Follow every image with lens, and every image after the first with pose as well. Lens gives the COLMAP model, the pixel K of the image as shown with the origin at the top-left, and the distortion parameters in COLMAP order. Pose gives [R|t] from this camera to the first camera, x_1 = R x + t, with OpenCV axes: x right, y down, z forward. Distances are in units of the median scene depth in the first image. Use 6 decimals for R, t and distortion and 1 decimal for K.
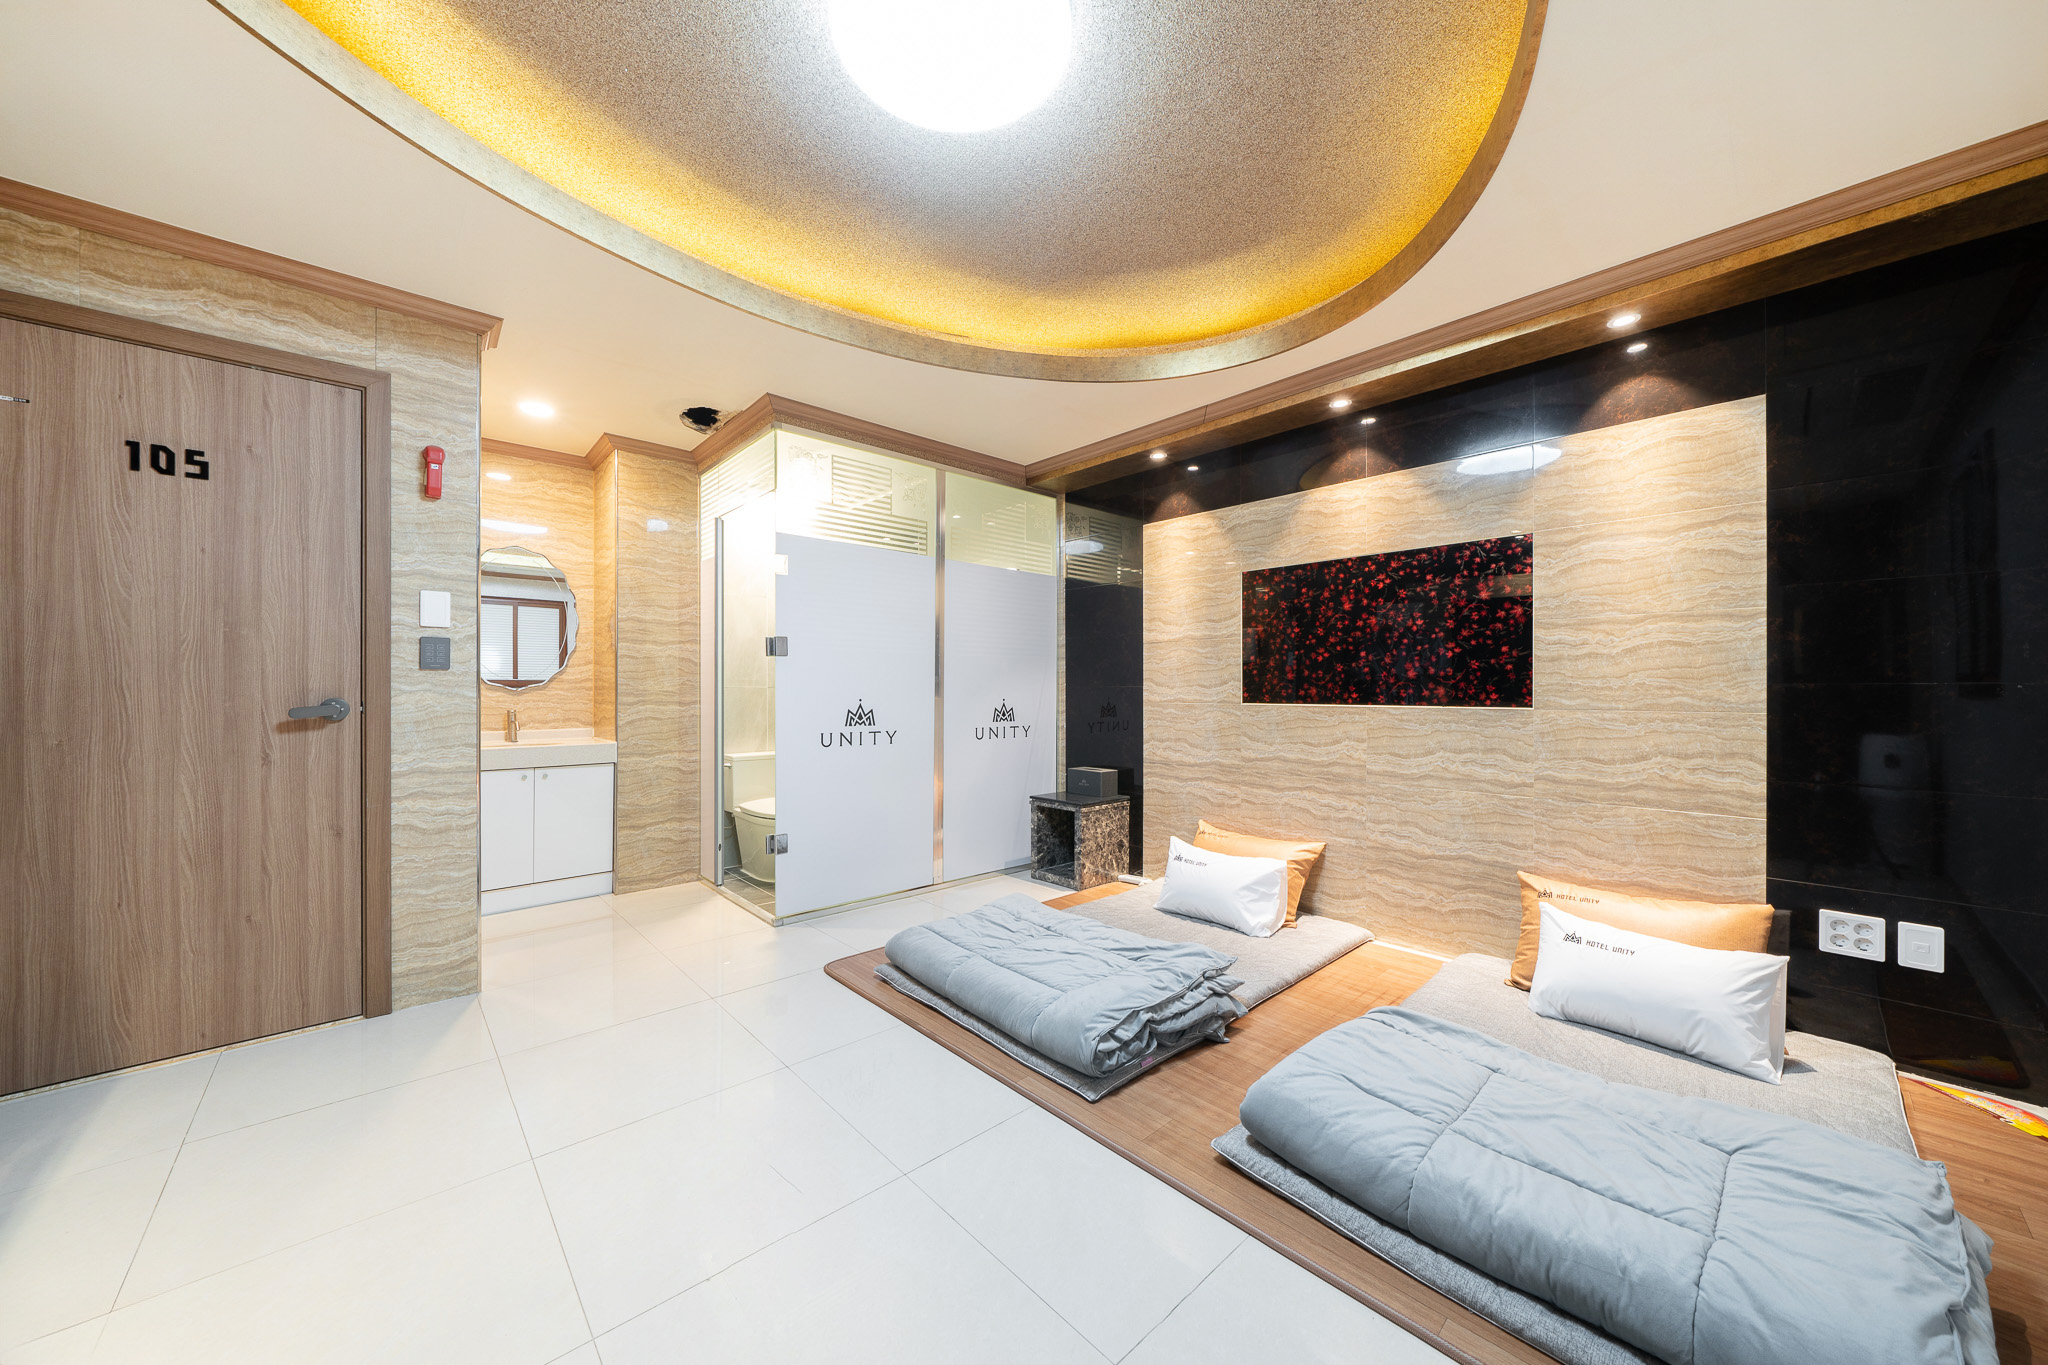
lens RADIAL K [[725.8, 0, 1016.4], [0, 725.8, 685.7], [0, 0, 1]] dist [-0.006891, -0.000342]
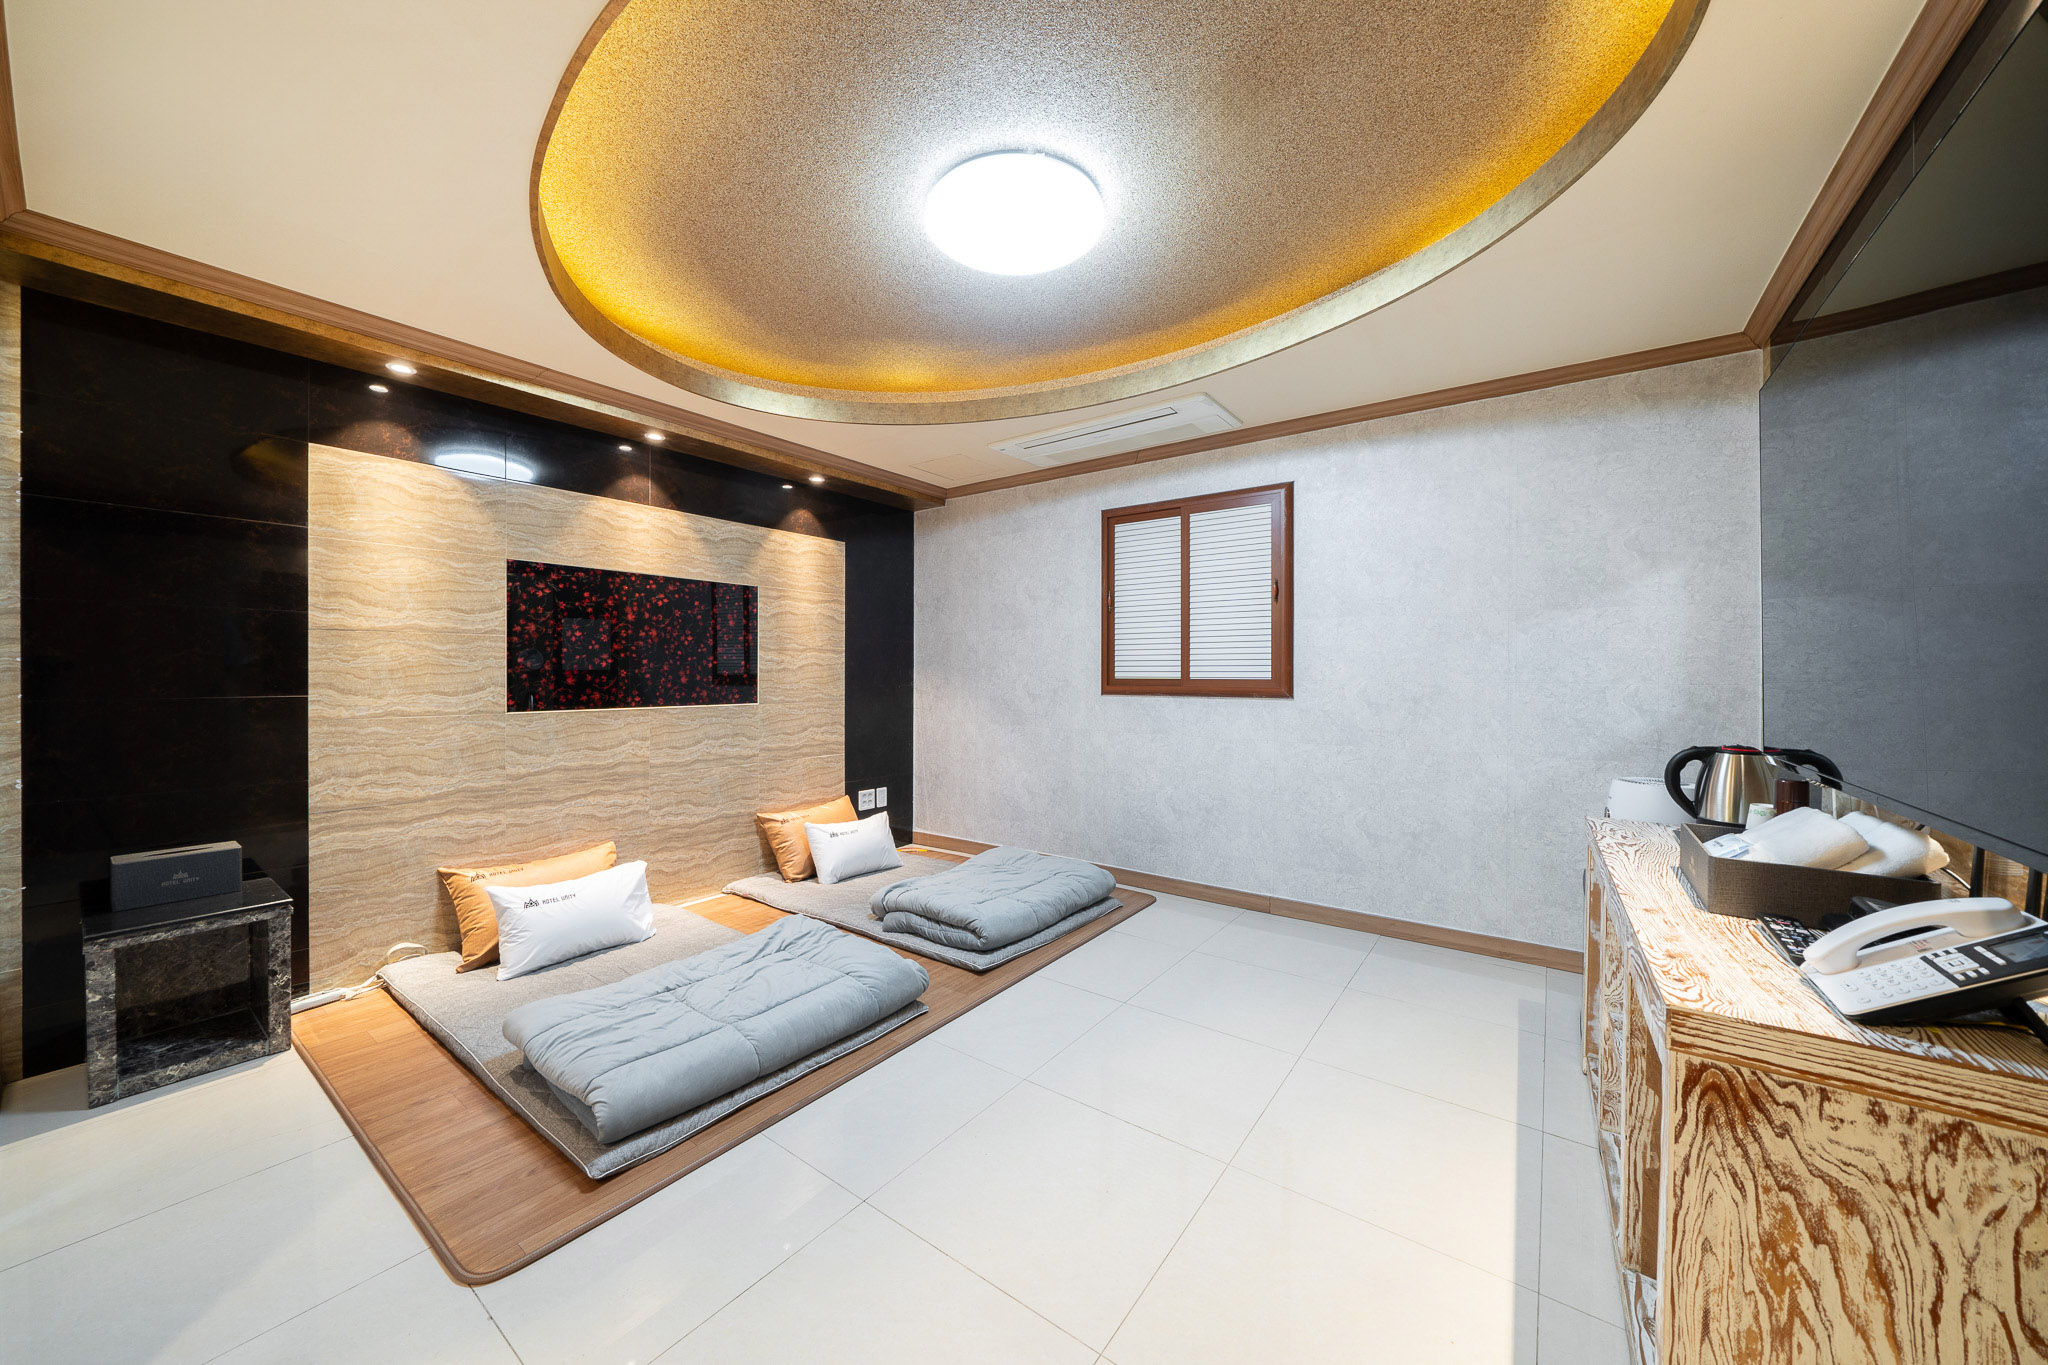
lens RADIAL K [[725.8, 0, 1039.6], [0, 725.8, 688.7], [0, 0, 1]] dist [-0.006891, -0.000342]
pose [[-0.227138, 0.007546, 0.973833, -0.801432], [0.025349, 0.999677, -0.001834, 0.016829], [-0.973533, 0.024269, -0.227256, 0.707788]]
